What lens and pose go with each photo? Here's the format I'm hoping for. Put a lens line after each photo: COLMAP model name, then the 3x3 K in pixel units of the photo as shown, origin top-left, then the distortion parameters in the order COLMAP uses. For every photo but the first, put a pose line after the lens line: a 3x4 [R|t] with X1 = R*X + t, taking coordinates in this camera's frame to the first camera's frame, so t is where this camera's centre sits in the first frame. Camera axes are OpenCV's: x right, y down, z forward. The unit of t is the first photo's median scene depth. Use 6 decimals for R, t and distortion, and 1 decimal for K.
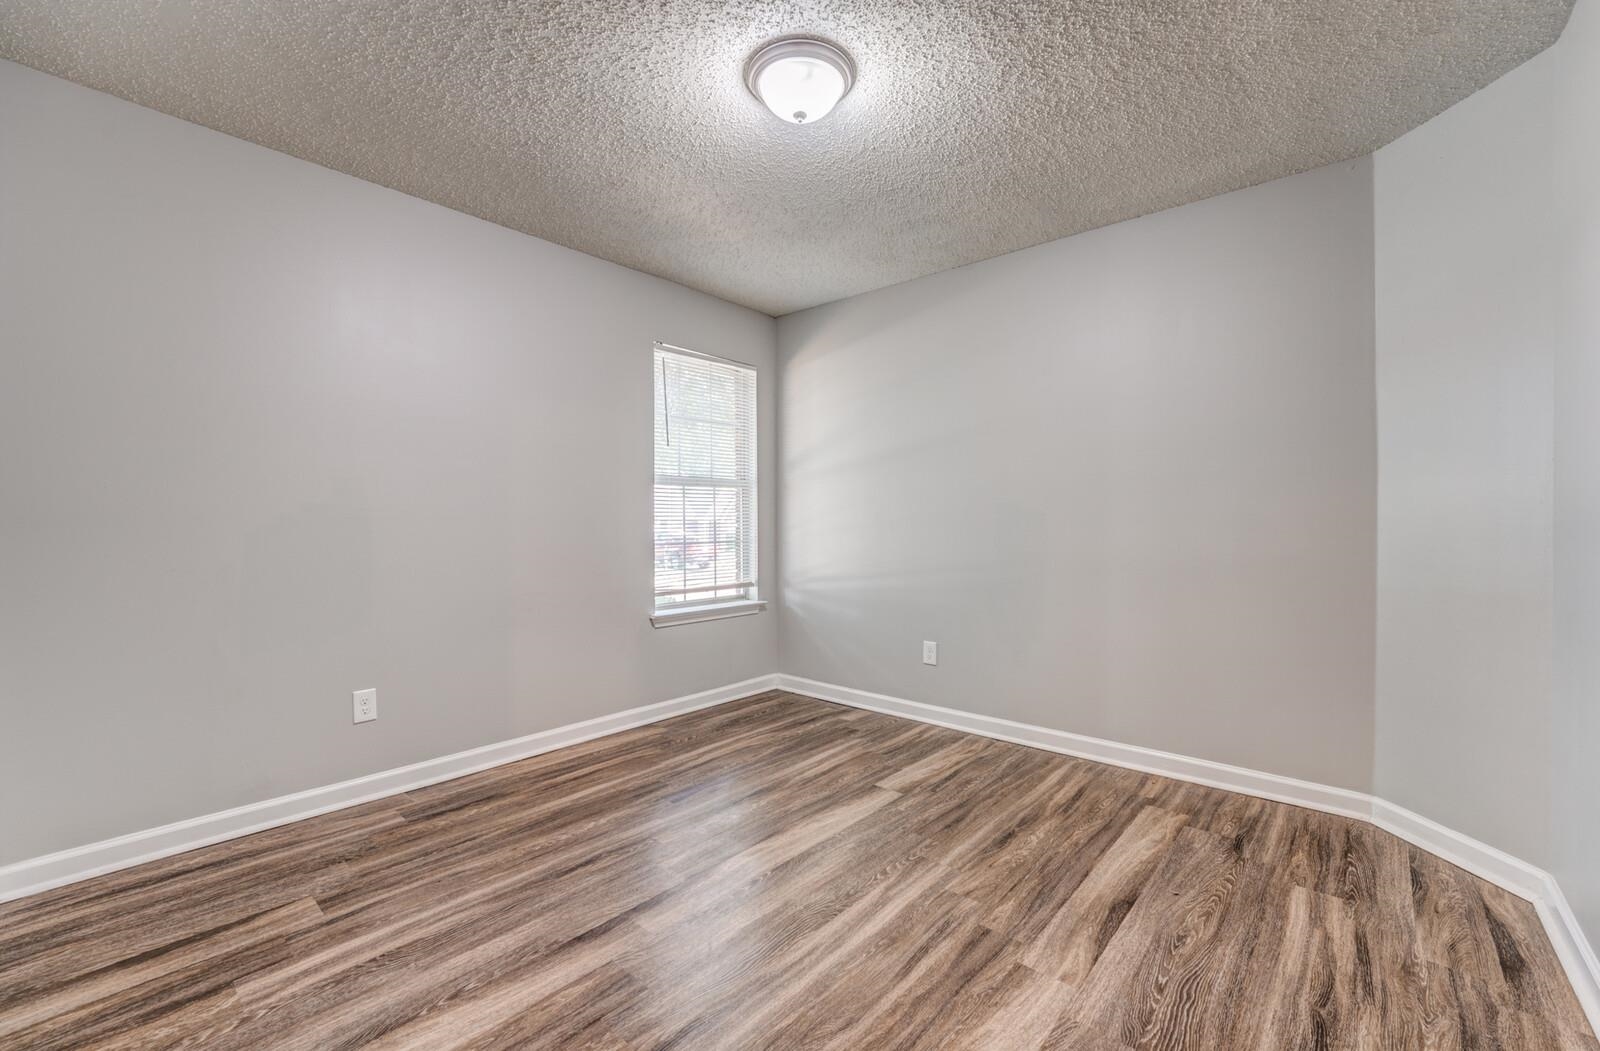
lens RADIAL K [[660.5, 0, 800.0], [0, 660.5, 525.5], [0, 0, 1]] dist [-0.012841, 0.000423]
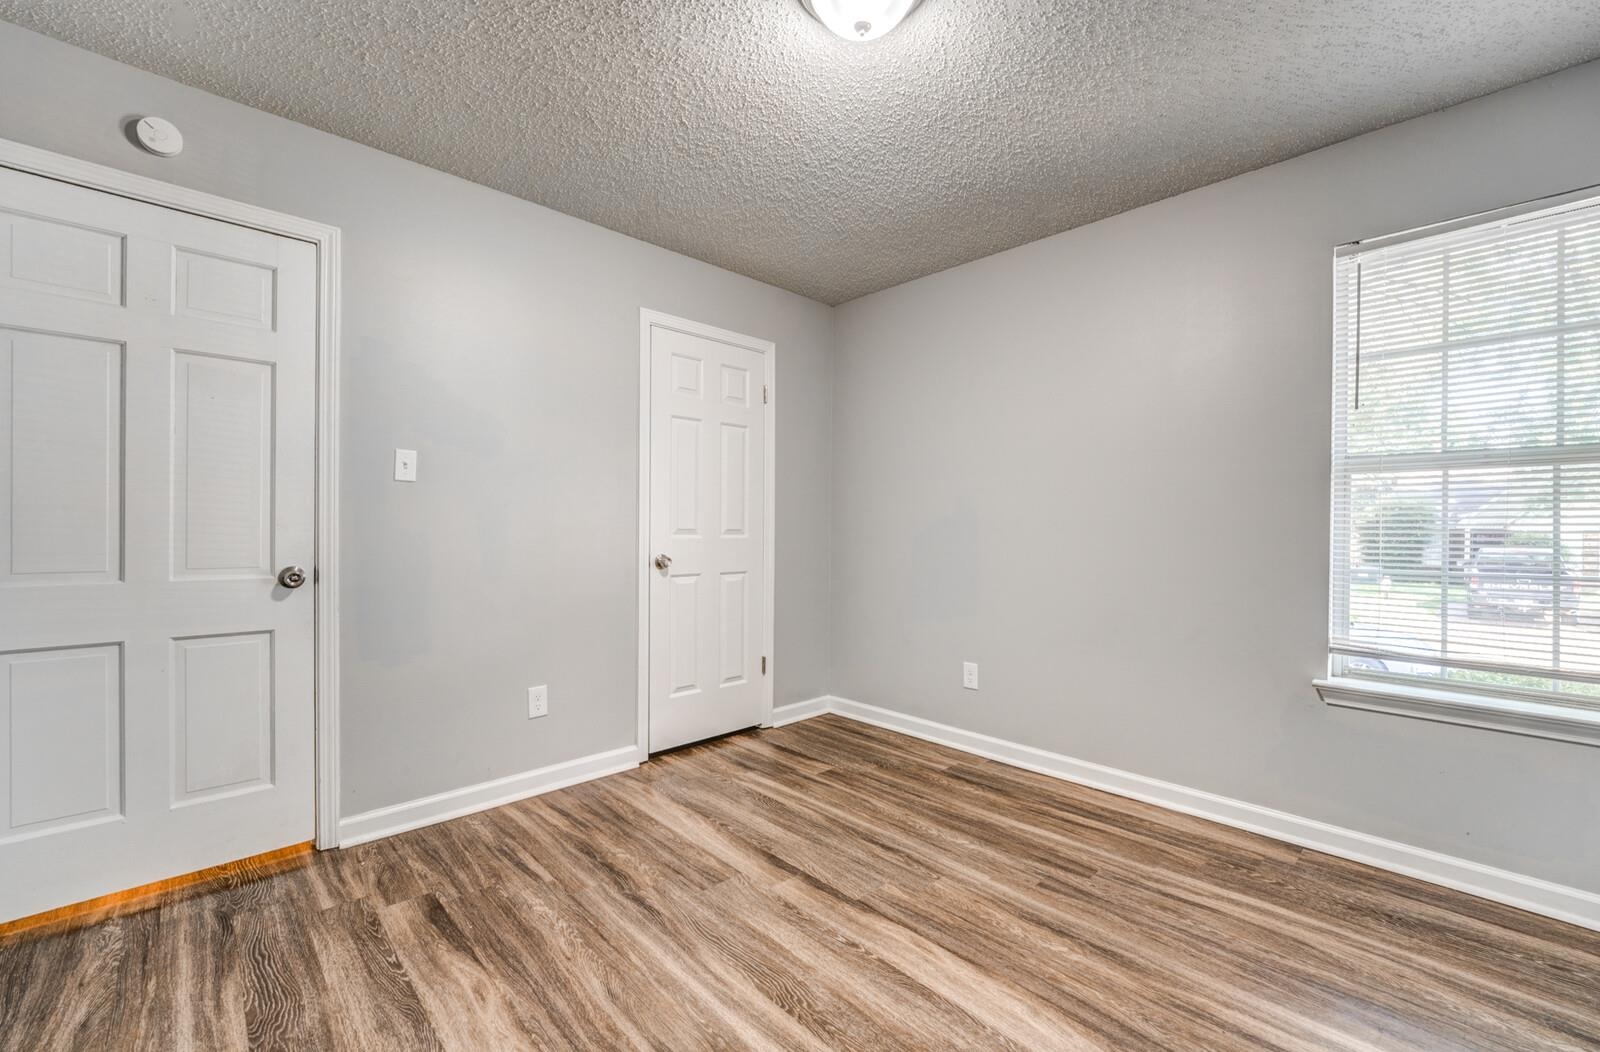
lens RADIAL K [[653.4, 0, 792.4], [0, 653.4, 527.2], [0, 0, 1]] dist [-0.003704, -0.000187]
pose [[-0.089931, 0.001935, -0.995946, 0.690568], [-0.010465, 0.999941, 0.002888, -0.013688], [0.995893, 0.010682, -0.089905, 0.852876]]
